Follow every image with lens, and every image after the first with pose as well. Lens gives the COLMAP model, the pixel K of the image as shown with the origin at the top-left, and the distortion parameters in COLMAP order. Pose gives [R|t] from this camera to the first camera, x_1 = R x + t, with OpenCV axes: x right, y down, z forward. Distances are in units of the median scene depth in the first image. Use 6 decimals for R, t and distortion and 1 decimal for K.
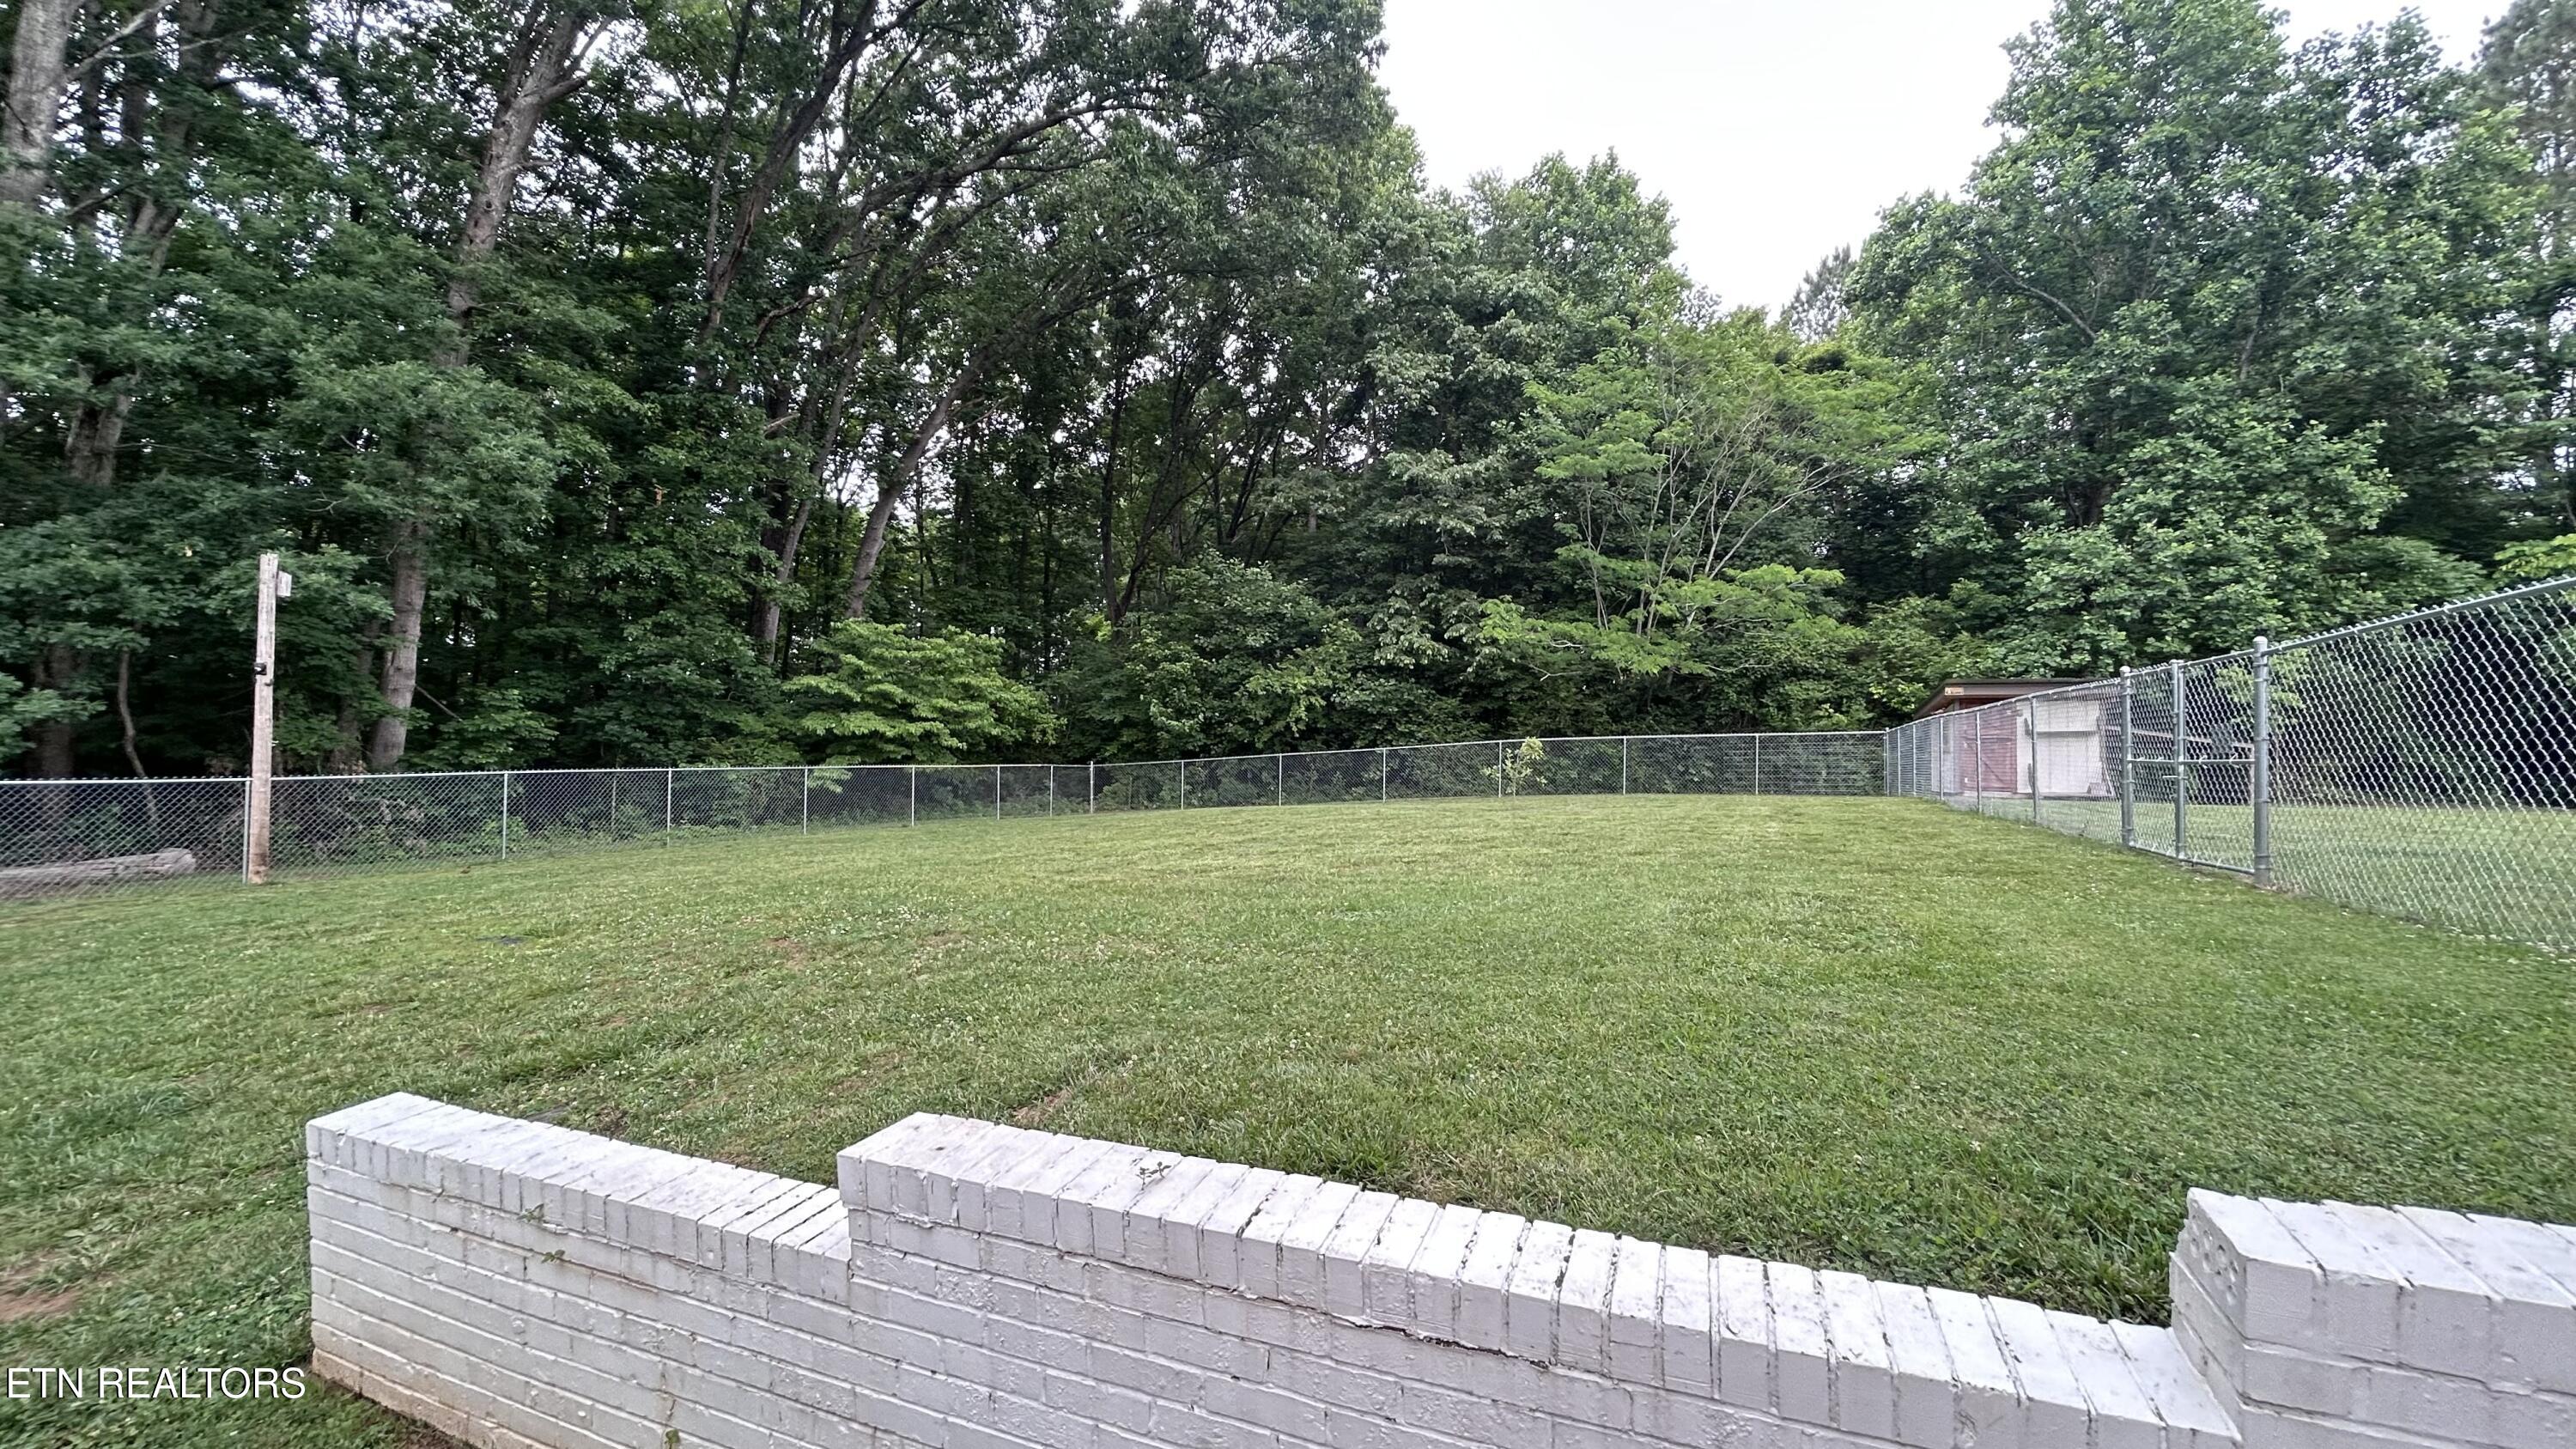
lens RADIAL K [[1042.9, 0, 1281.5], [0, 1042.9, 730.4], [0, 0, 1]] dist [0.000989, -0.000337]
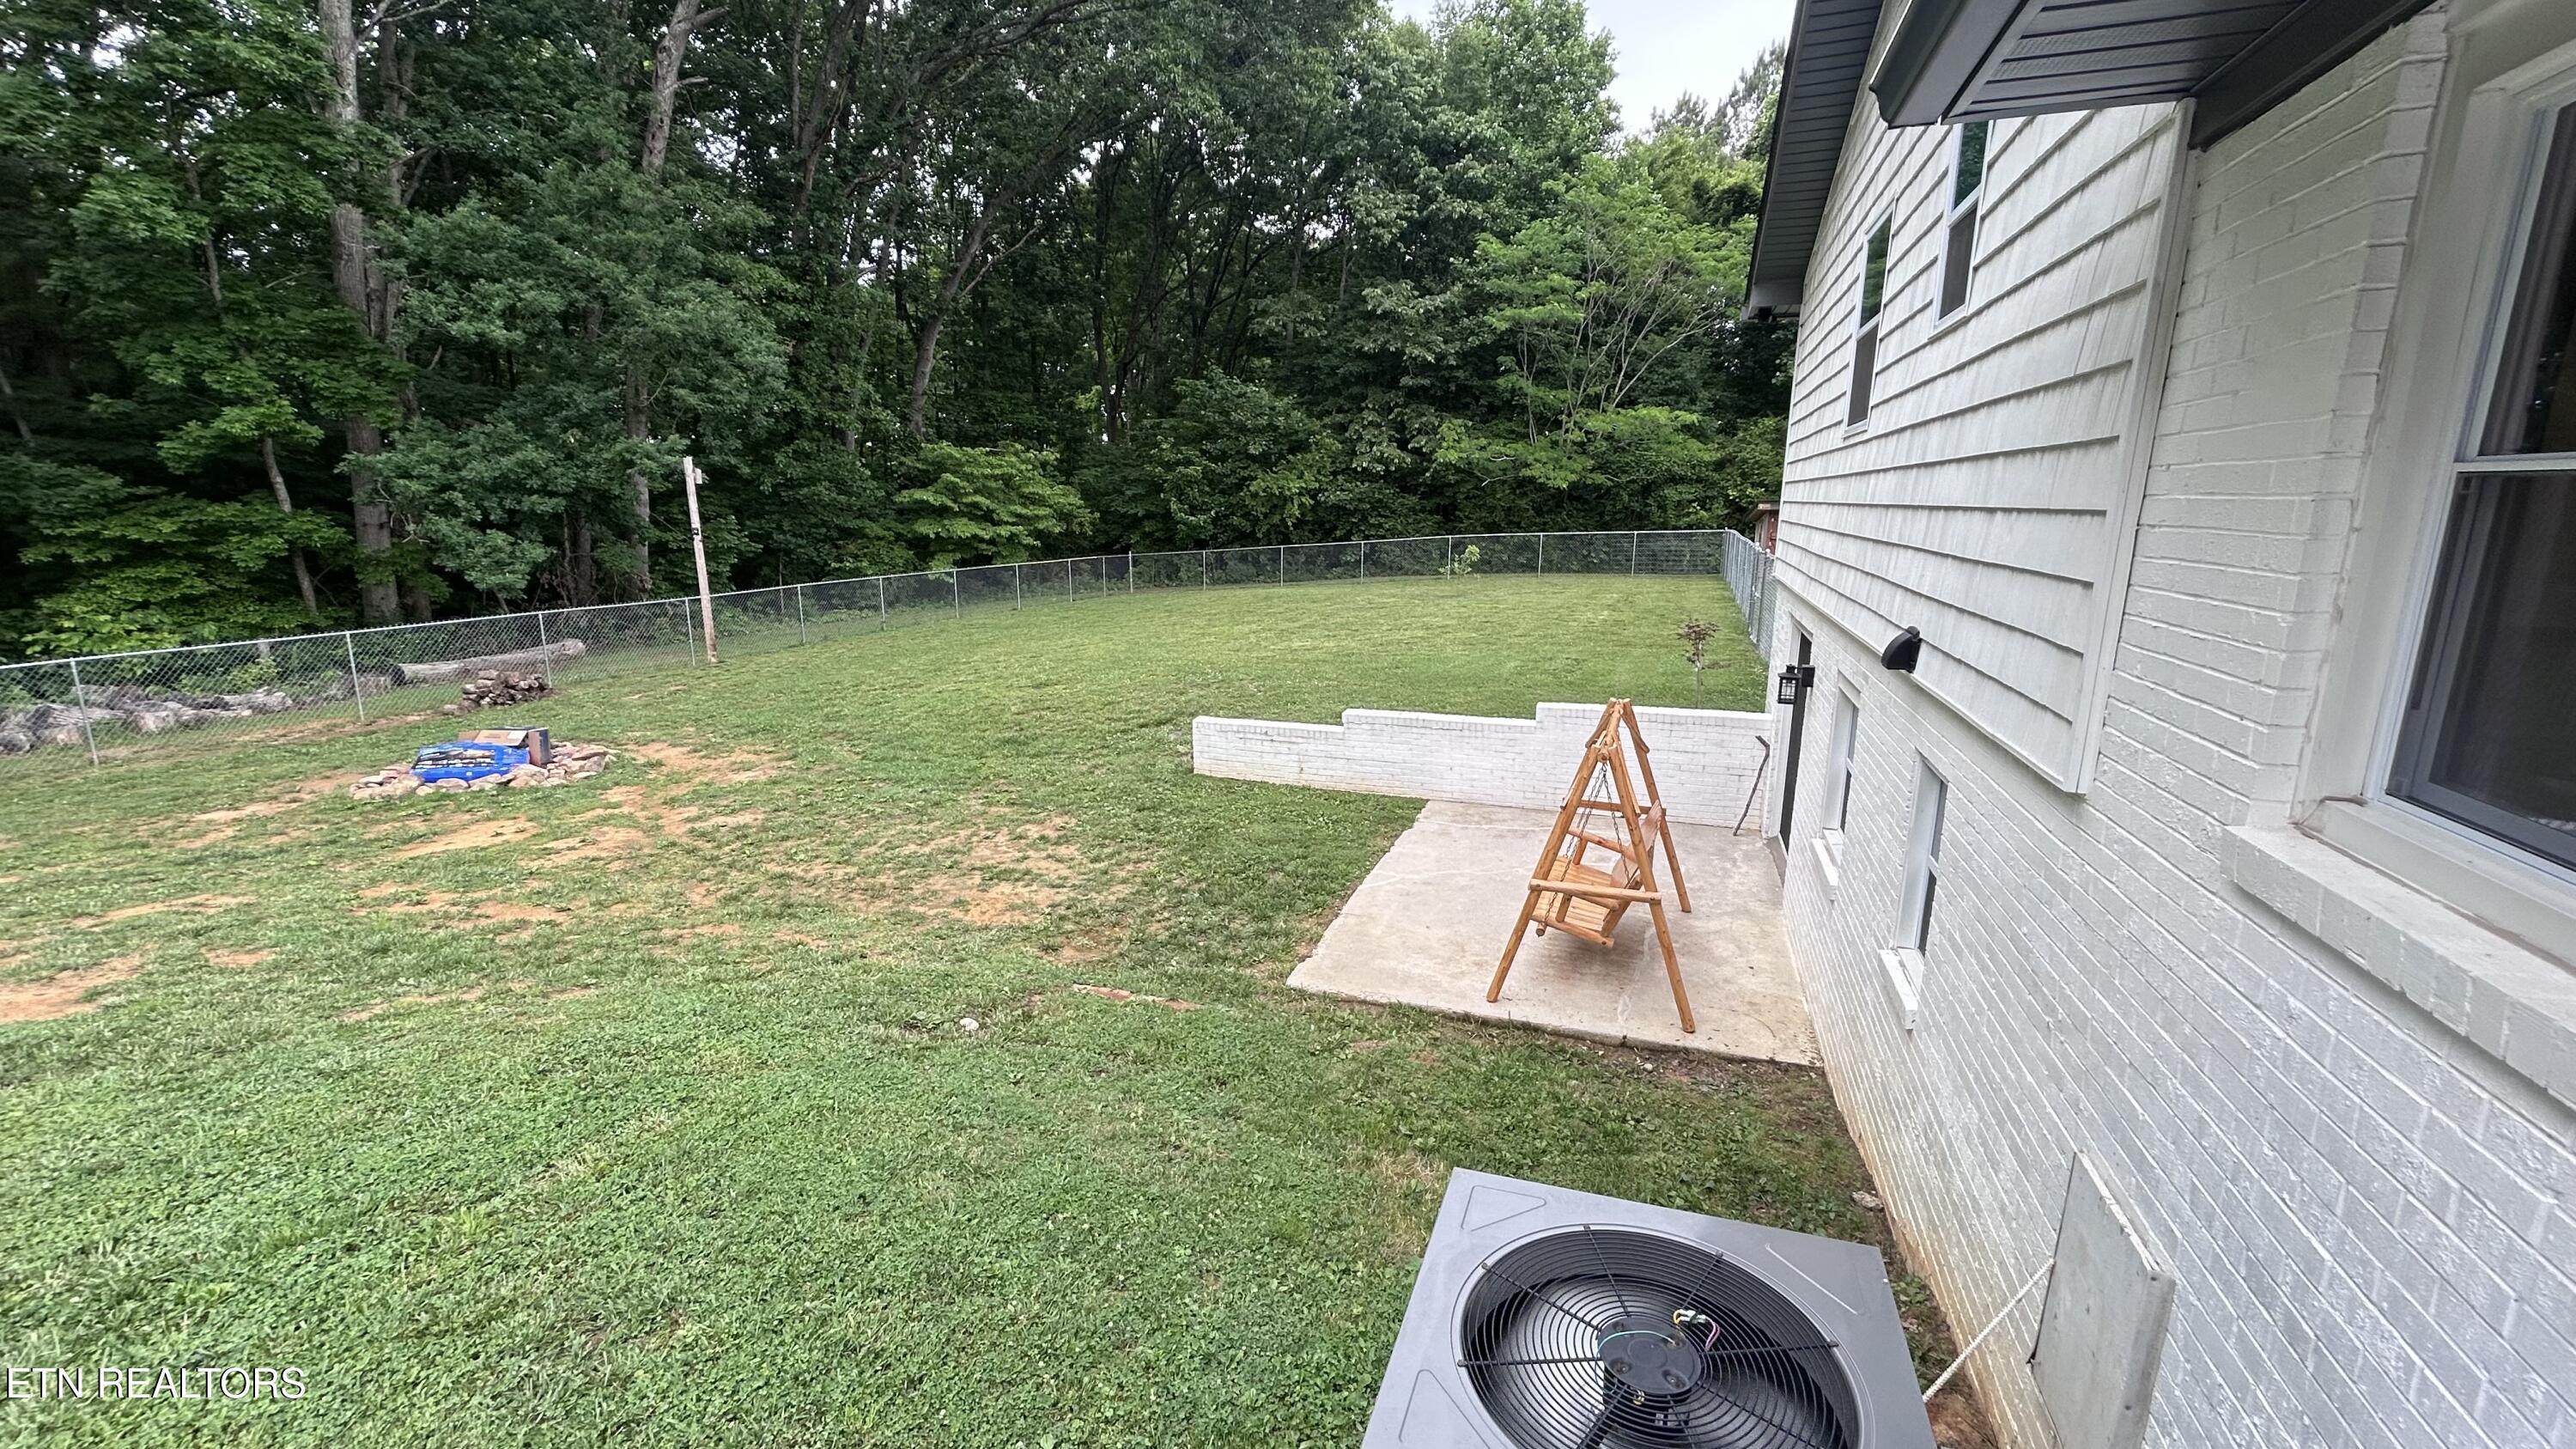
lens RADIAL K [[1042.9, 0, 1281.5], [0, 1042.9, 730.4], [0, 0, 1]] dist [0.000989, -0.000337]
pose [[0.998526, -0.021691, 0.049744, -0.065247], [0.009413, 0.971980, 0.234876, -0.054109], [-0.053444, -0.234062, 0.970752, -0.288066]]
